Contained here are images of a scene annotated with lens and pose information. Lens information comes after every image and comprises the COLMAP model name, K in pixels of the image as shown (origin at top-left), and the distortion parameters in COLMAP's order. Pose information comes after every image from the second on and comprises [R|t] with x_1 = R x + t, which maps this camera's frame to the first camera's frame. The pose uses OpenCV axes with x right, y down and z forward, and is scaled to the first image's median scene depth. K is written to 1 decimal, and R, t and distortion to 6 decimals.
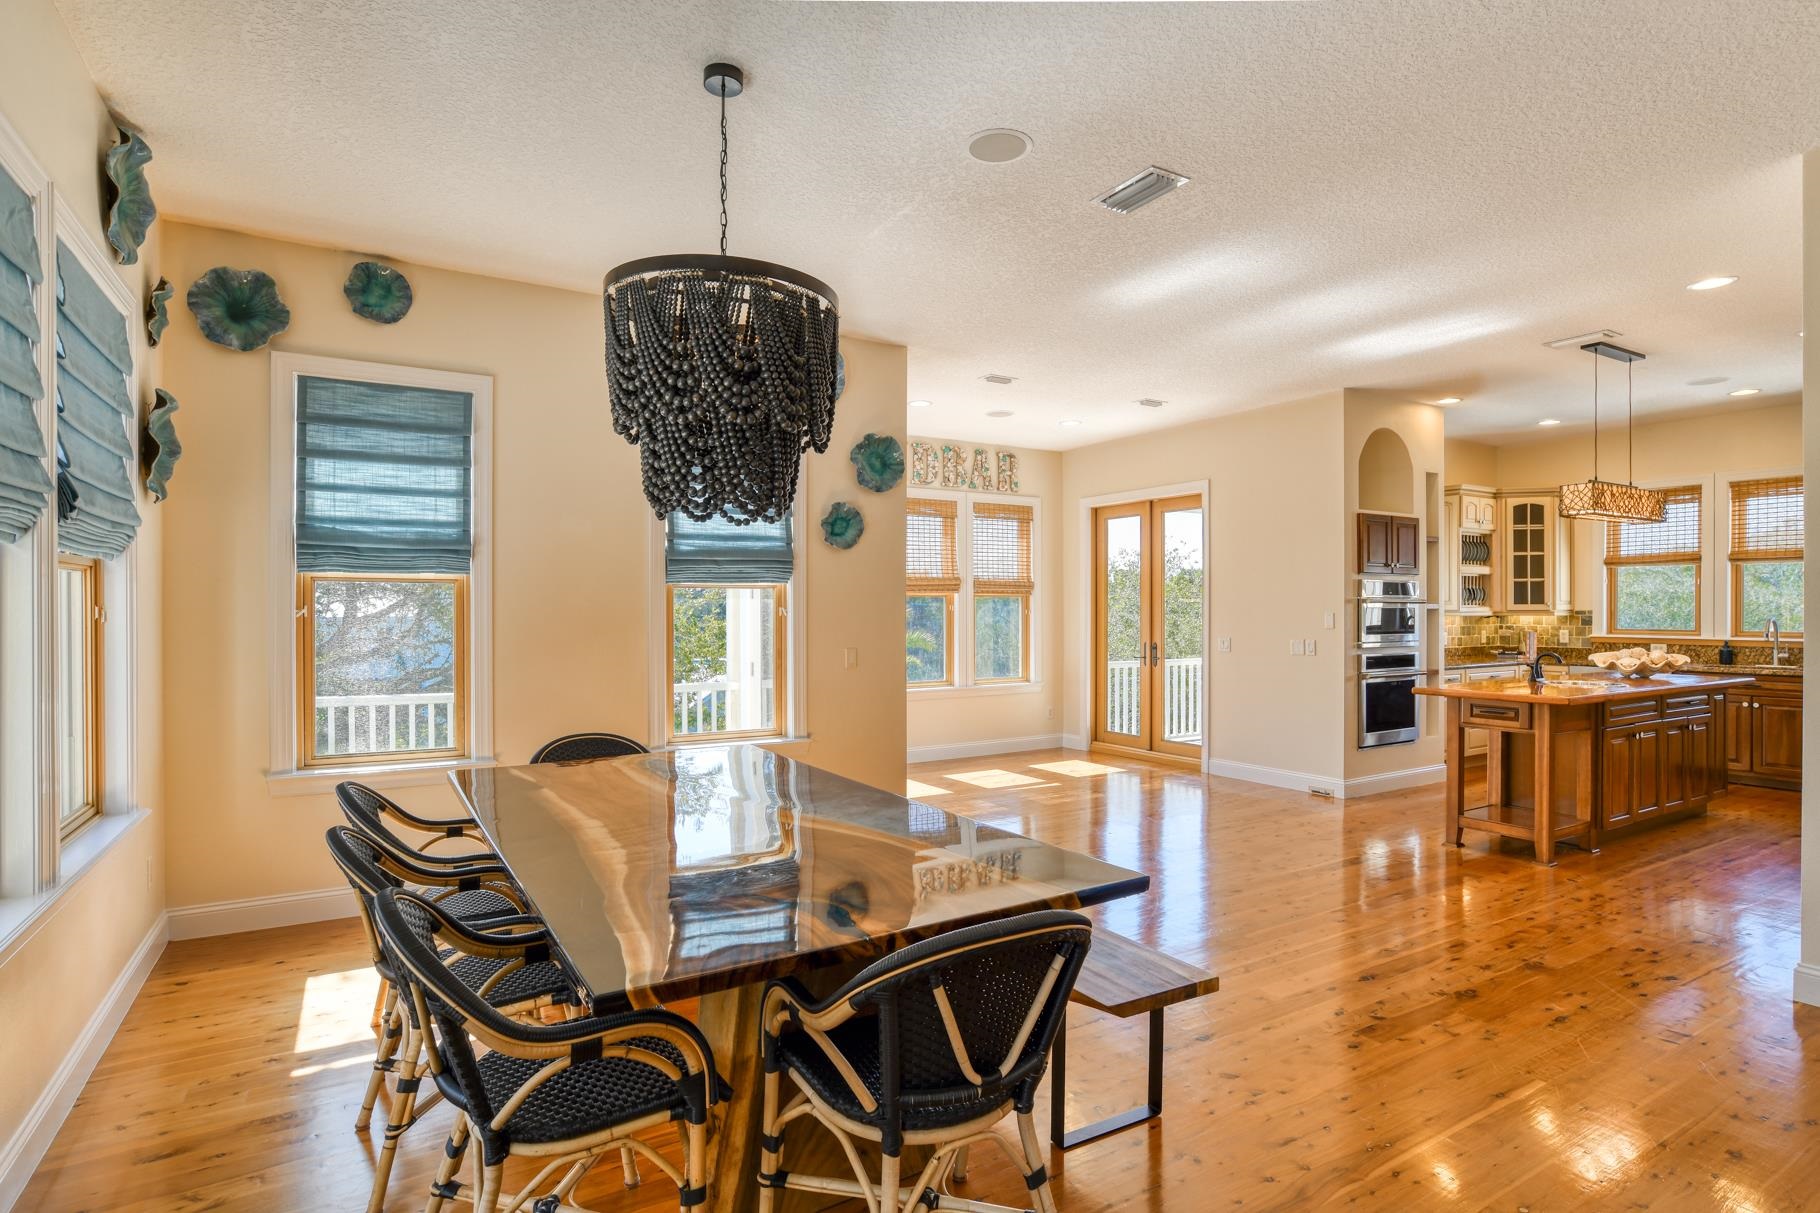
lens RADIAL K [[936.7, 0, 907.1], [0, 936.7, 610.8], [0, 0, 1]] dist [-0.003779, 0.000647]
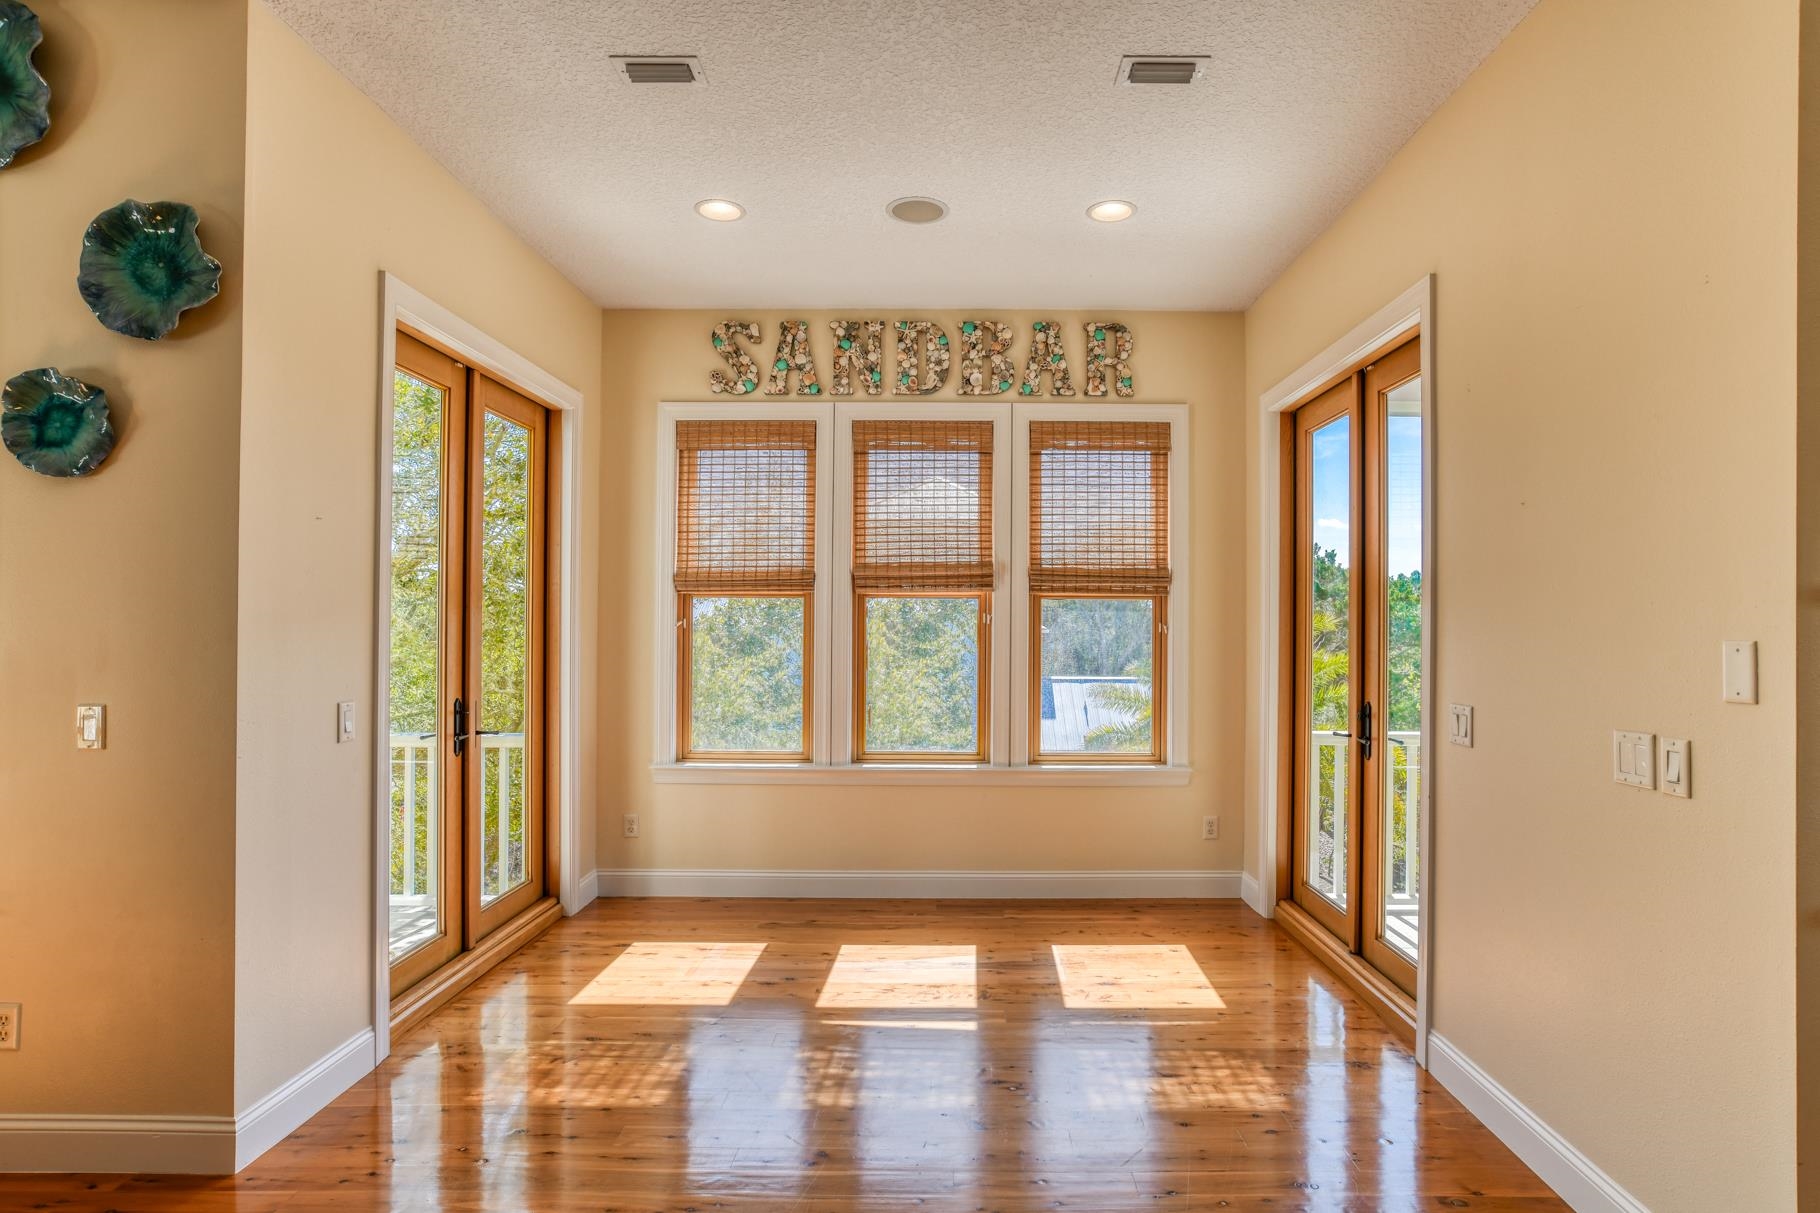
lens RADIAL K [[936.7, 0, 929.0], [0, 936.7, 620.7], [0, 0, 1]] dist [-0.003779, 0.000647]
pose [[0.846828, 0.010409, -0.531765, 0.314692], [-0.010965, 0.999938, 0.002111, -0.002264], [0.531754, 0.004043, 0.846889, 0.526379]]
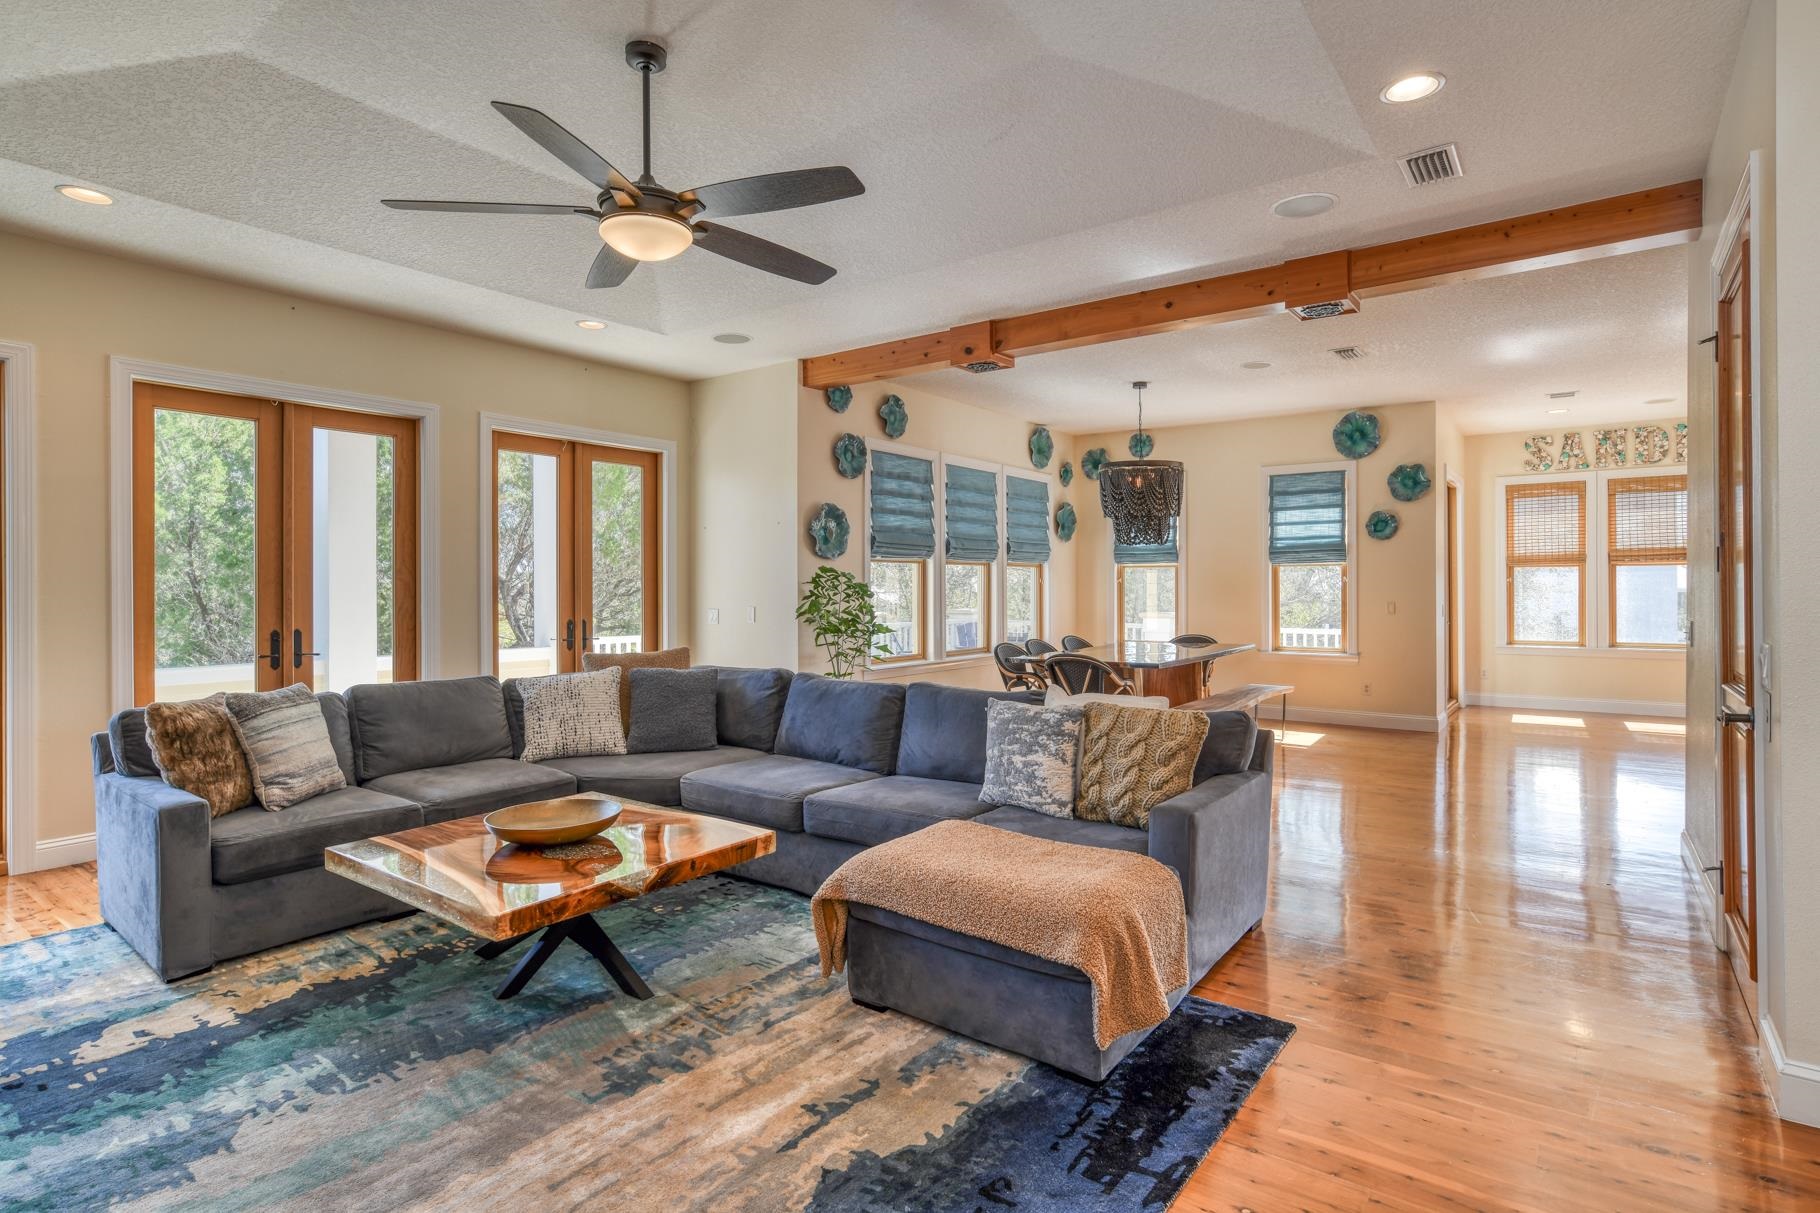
lens RADIAL K [[936.7, 0, 910.2], [0, 936.7, 597.5], [0, 0, 1]] dist [-0.003779, 0.000647]
pose [[0.402331, 0.011902, -0.915417, 0.668169], [0.002346, 0.999899, 0.014031, 0.005038], [0.915491, -0.007793, 0.402262, -0.237622]]
